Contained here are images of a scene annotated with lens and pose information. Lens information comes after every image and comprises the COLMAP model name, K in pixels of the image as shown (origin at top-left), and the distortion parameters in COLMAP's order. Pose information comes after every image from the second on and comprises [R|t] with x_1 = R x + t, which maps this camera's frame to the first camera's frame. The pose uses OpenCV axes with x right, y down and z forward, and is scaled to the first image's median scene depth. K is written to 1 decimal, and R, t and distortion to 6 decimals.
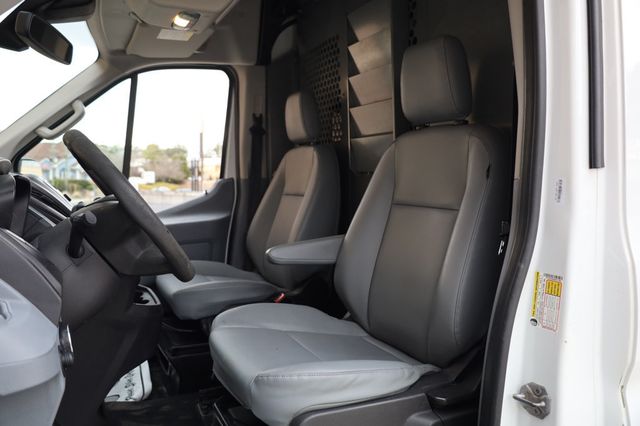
lens RADIAL K [[501.4, 0, 320.0], [0, 501.4, 212.6], [0, 0, 1]] dist [0.007472, 0.009276]
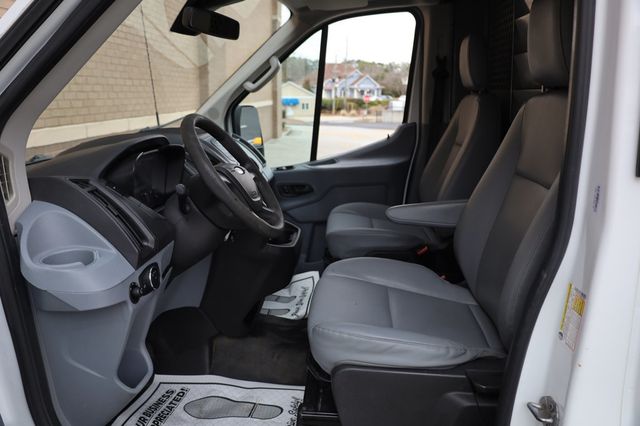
lens RADIAL K [[515.0, 0, 320.0], [0, 515.0, 213.1], [0, 0, 1]] dist [0.007908, -0.004212]
pose [[0.858441, 0.108840, -0.501232, 0.235627], [-0.025980, 0.985199, 0.169436, -0.071139], [0.512254, -0.132428, 0.848562, 0.004224]]
